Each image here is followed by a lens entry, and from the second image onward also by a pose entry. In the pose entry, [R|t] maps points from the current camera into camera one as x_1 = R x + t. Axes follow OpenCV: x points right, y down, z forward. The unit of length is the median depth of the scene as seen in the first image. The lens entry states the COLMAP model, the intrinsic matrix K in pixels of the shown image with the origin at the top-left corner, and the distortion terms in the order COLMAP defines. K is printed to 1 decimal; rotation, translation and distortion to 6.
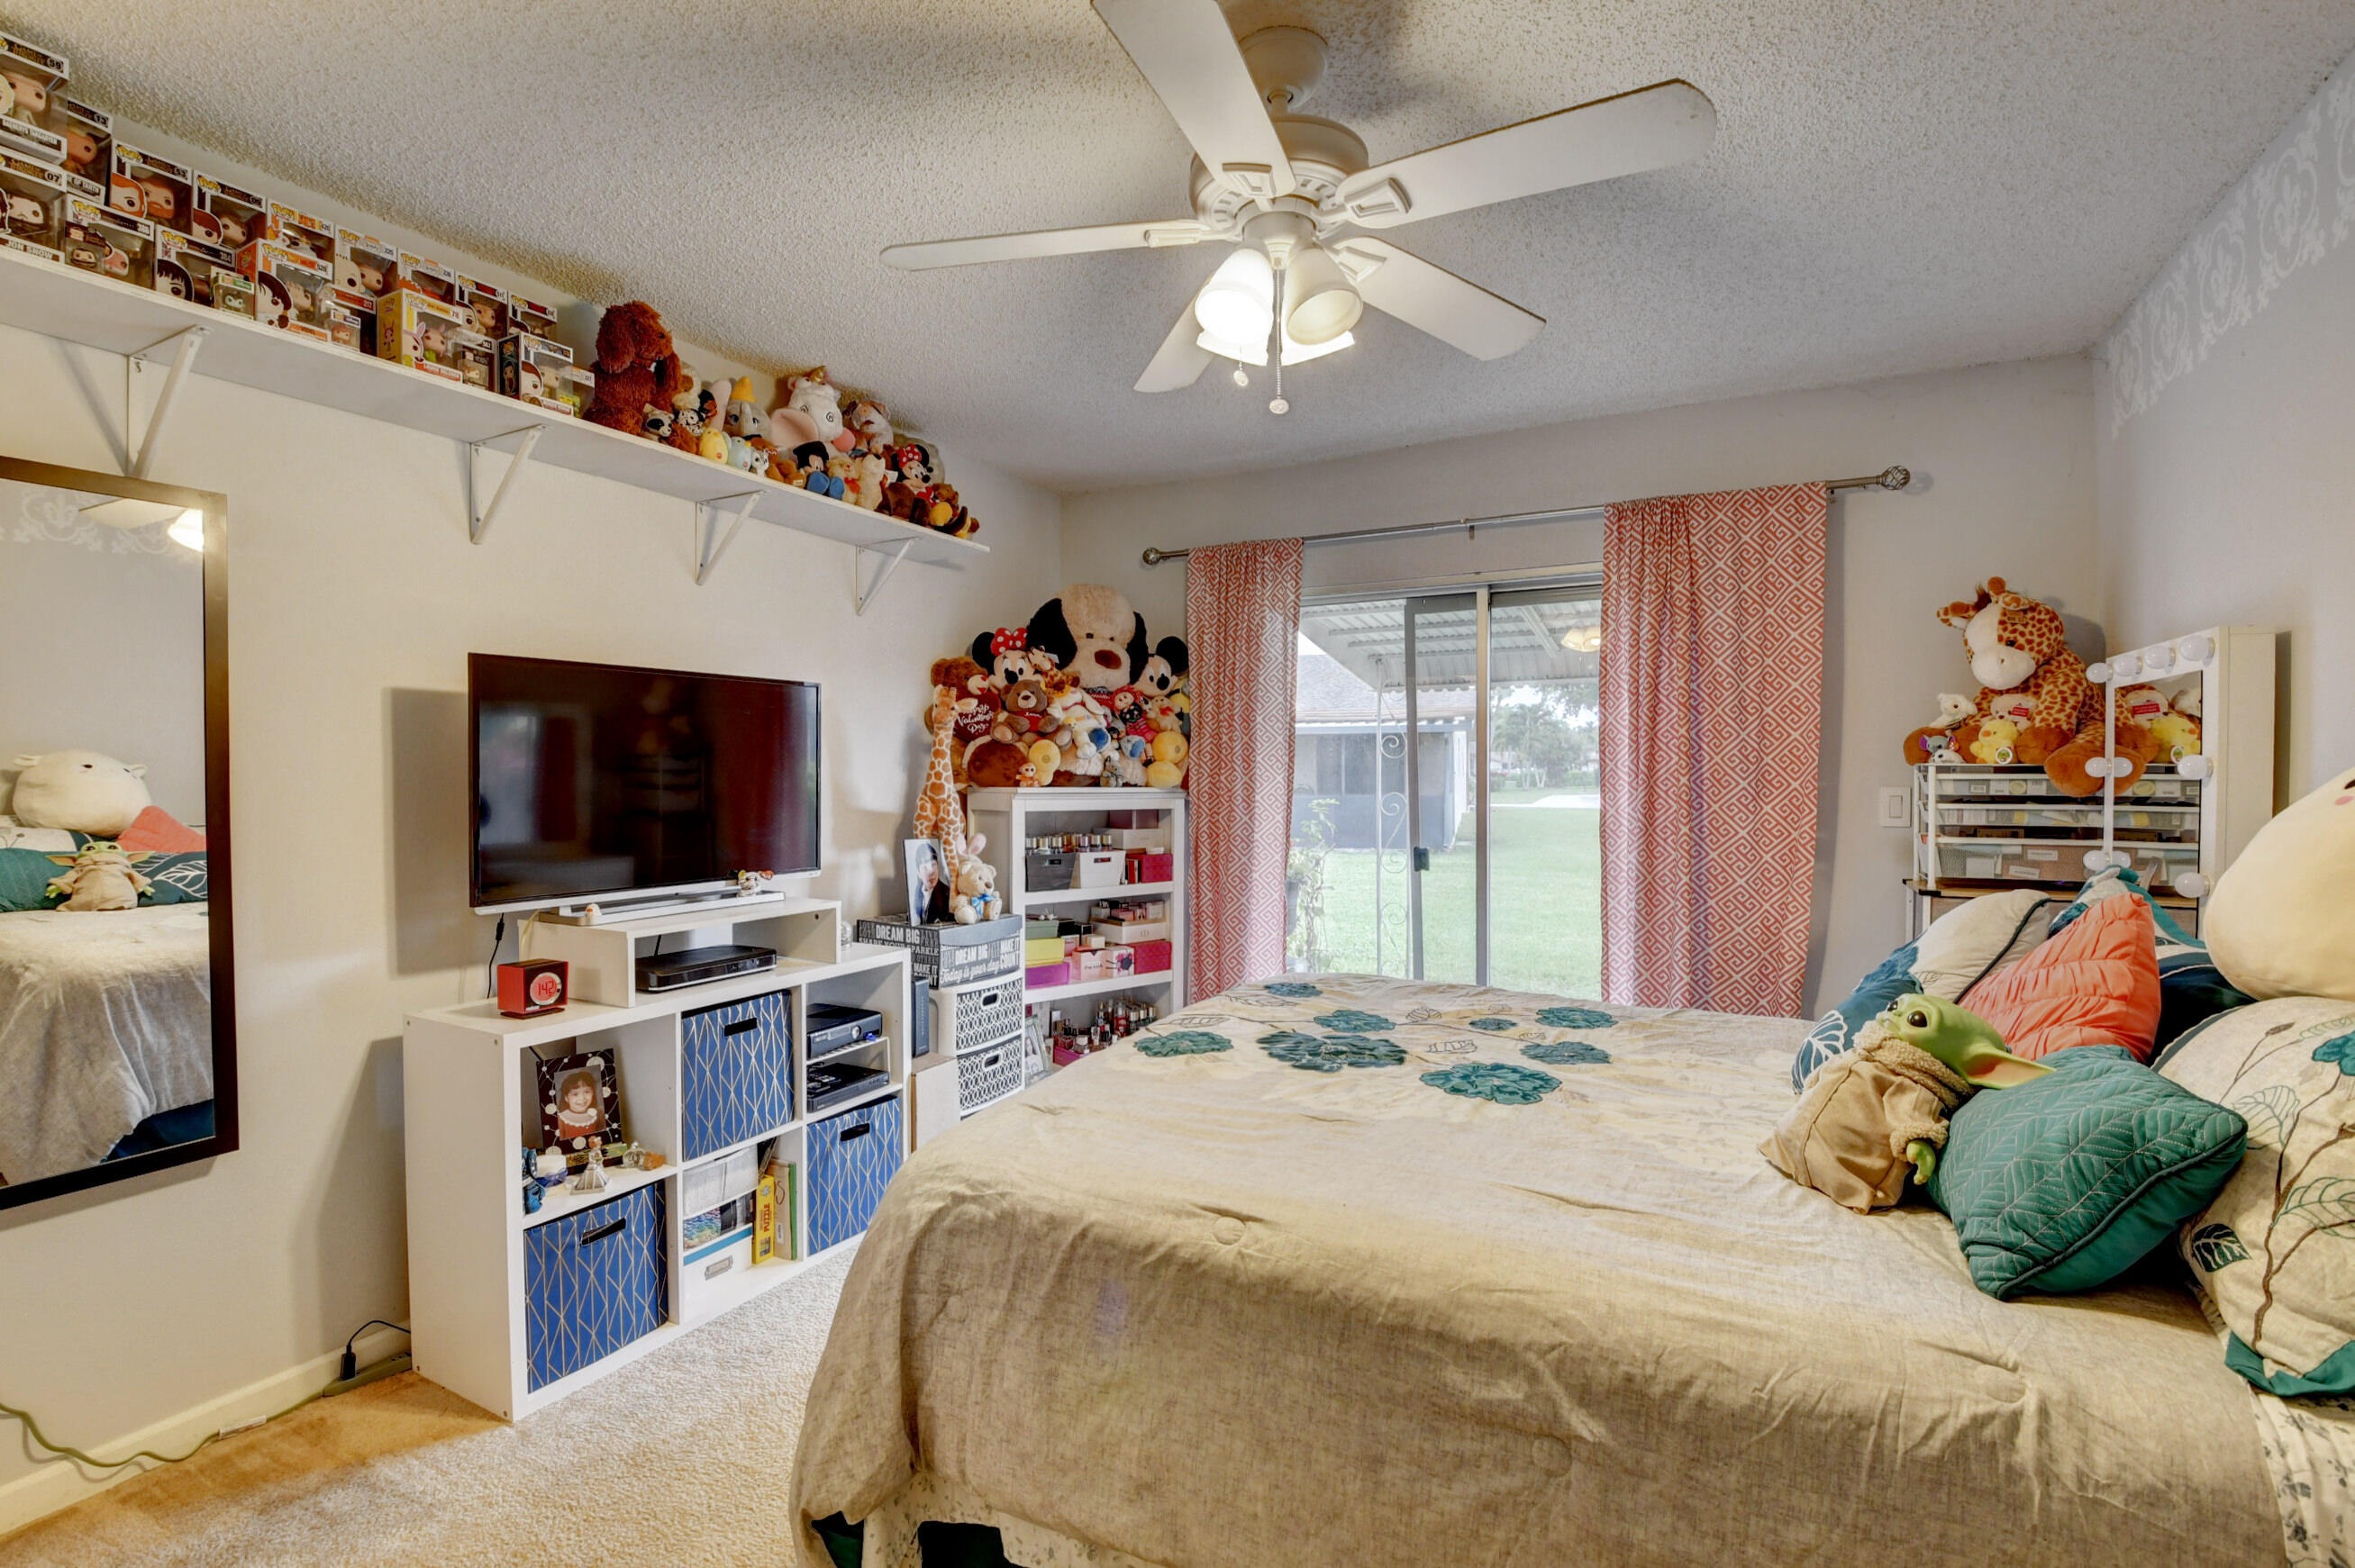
lens RADIAL K [[1062.2, 0, 1173.4], [0, 1062.2, 793.2], [0, 0, 1]] dist [0.032247, -0.032034]
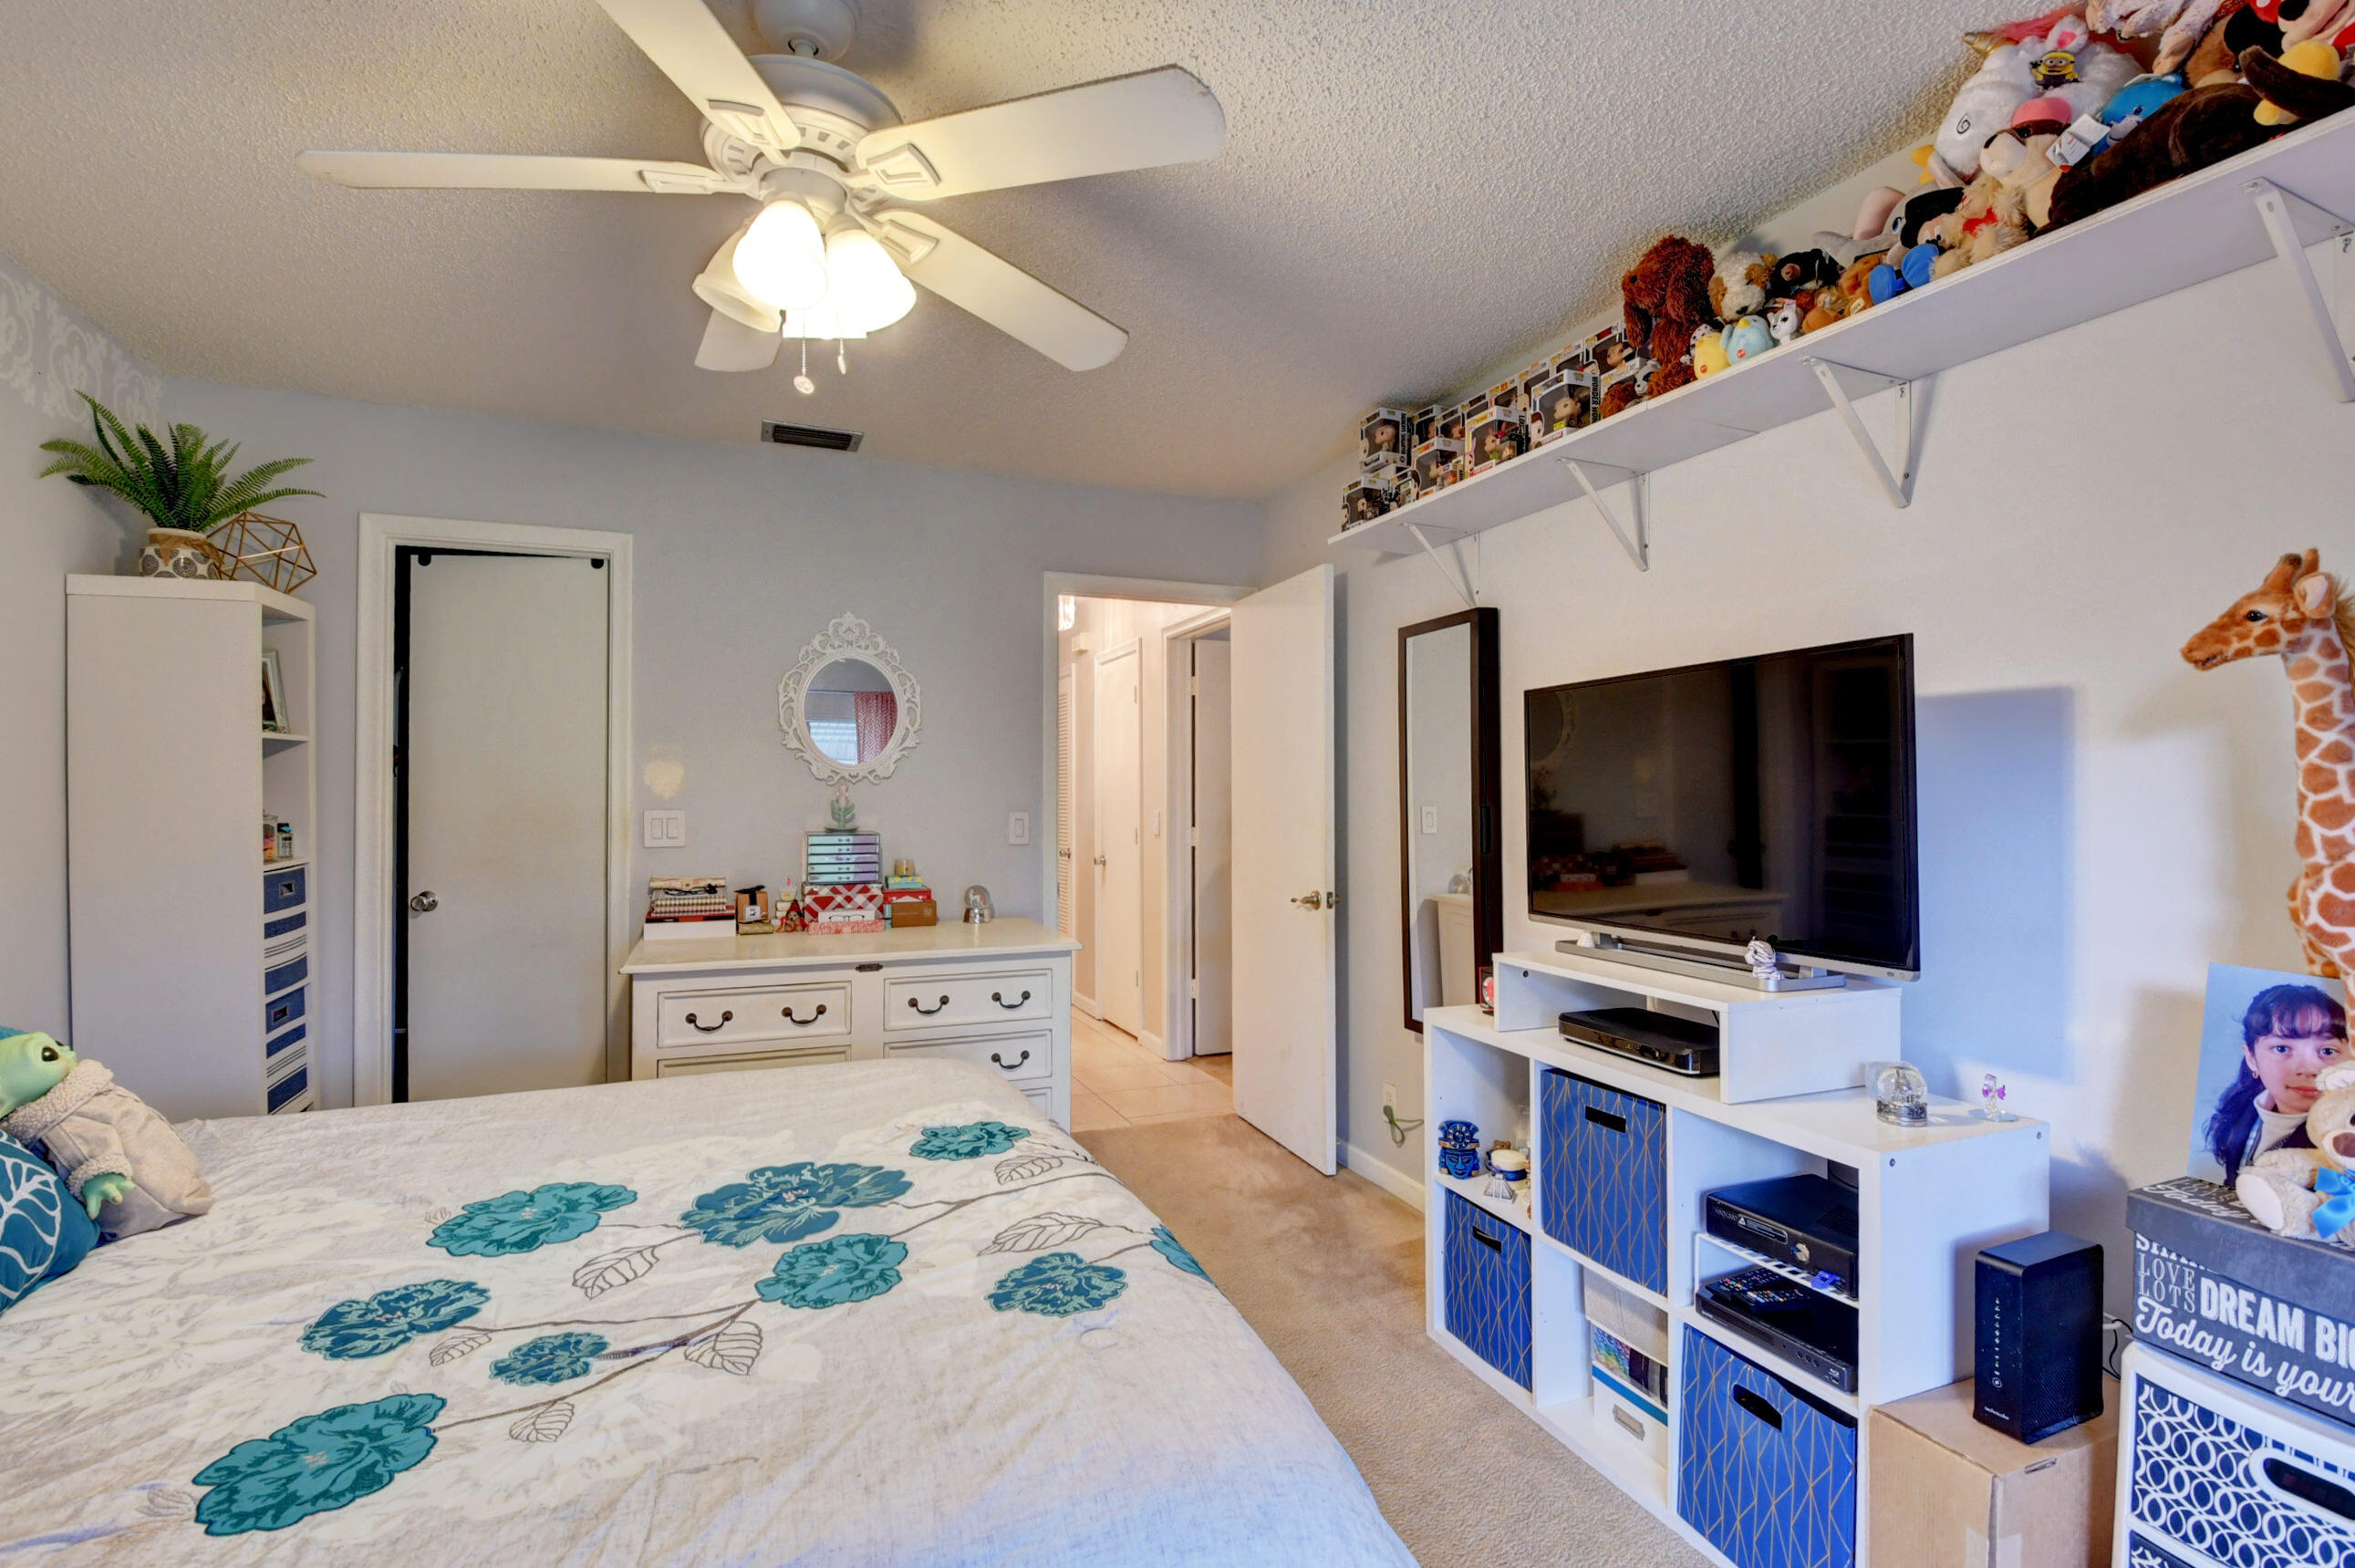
lens RADIAL K [[1062.4, 0, 1173.4], [0, 1062.4, 793.2], [0, 0, 1]] dist [0.032247, -0.032034]
pose [[-0.647996, 0.002079, -0.761641, 0.581013], [-0.012432, 0.999834, 0.013307, -0.040381], [0.761542, 0.018091, -0.647863, 1.828232]]
